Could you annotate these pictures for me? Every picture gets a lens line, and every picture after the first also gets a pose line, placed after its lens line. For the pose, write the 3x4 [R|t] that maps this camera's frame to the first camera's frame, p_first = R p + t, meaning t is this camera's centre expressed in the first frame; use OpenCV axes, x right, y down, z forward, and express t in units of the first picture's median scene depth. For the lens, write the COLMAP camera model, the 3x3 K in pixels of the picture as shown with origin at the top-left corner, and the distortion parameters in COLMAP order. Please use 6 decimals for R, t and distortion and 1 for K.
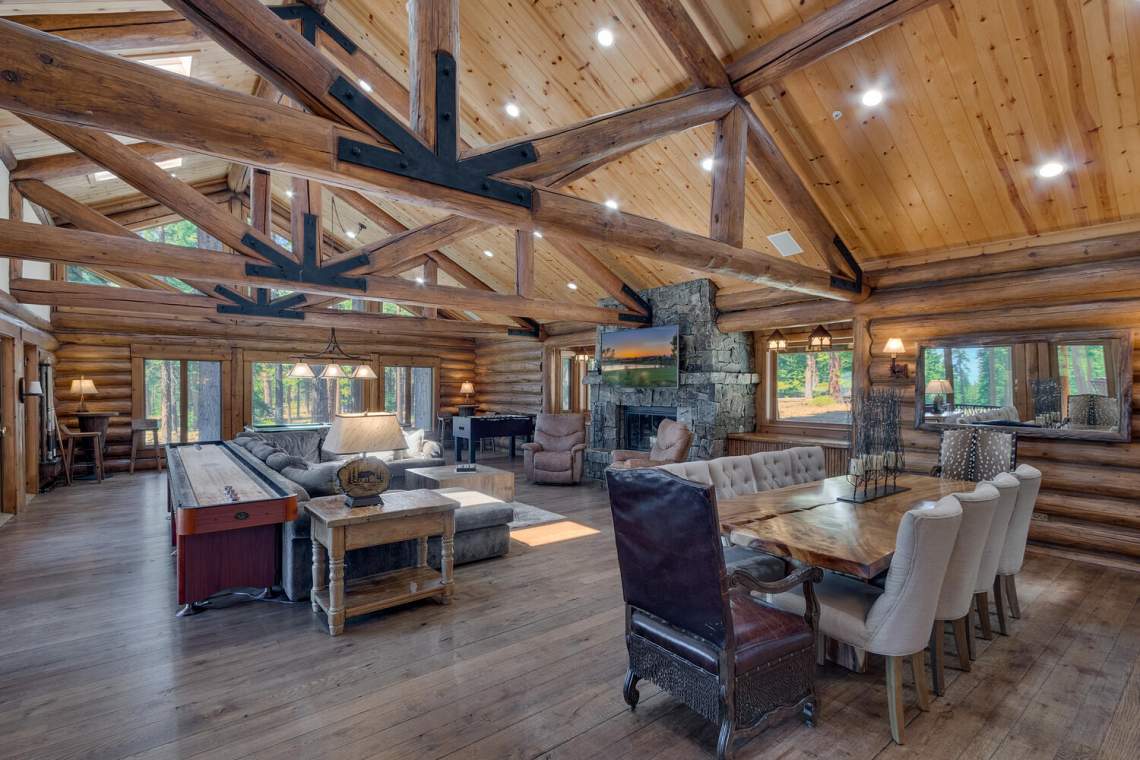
lens RADIAL K [[504.5, 0, 577.0], [0, 504.5, 384.6], [0, 0, 1]] dist [0.005836, -0.003562]
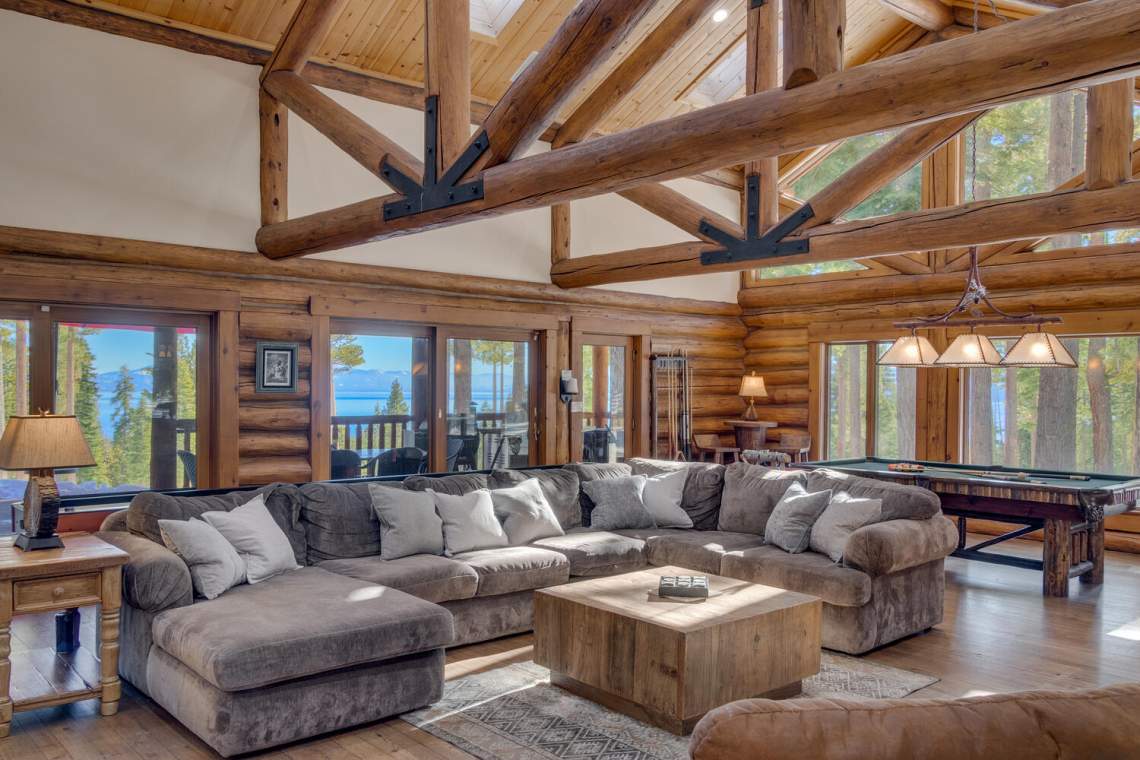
lens RADIAL K [[948.1, 0, 572.2], [0, 948.1, 385.8], [0, 0, 1]] dist [-0.019162, 0.029000]
pose [[0.050649, -0.006587, -0.998695, 0.529740], [-0.006034, 0.999958, -0.006901, 0.019859], [0.998698, 0.006375, 0.050607, 0.952611]]
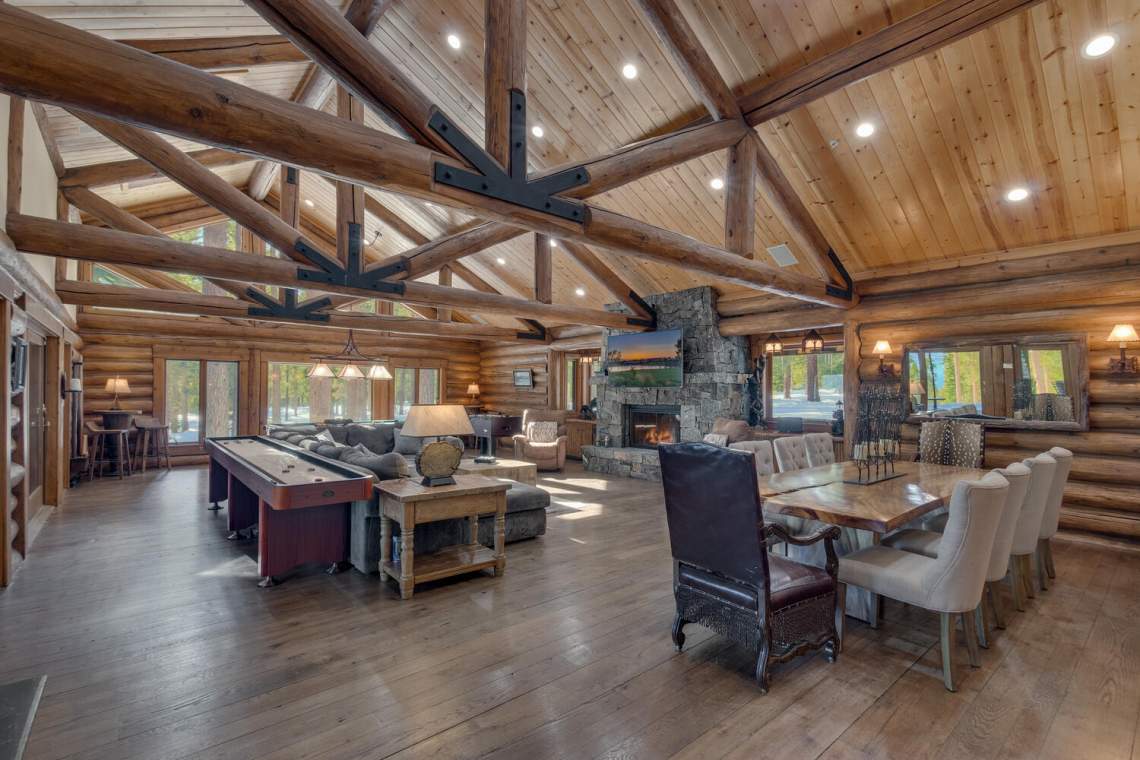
lens RADIAL K [[504.5, 0, 569.5], [0, 504.5, 379.7], [0, 0, 1]] dist [0.005836, -0.003562]
pose [[0.999284, 0.001959, 0.037778, -0.112622], [-0.001068, 0.999721, -0.023592, 0.022700], [-0.037813, 0.023535, 0.999008, -0.093028]]
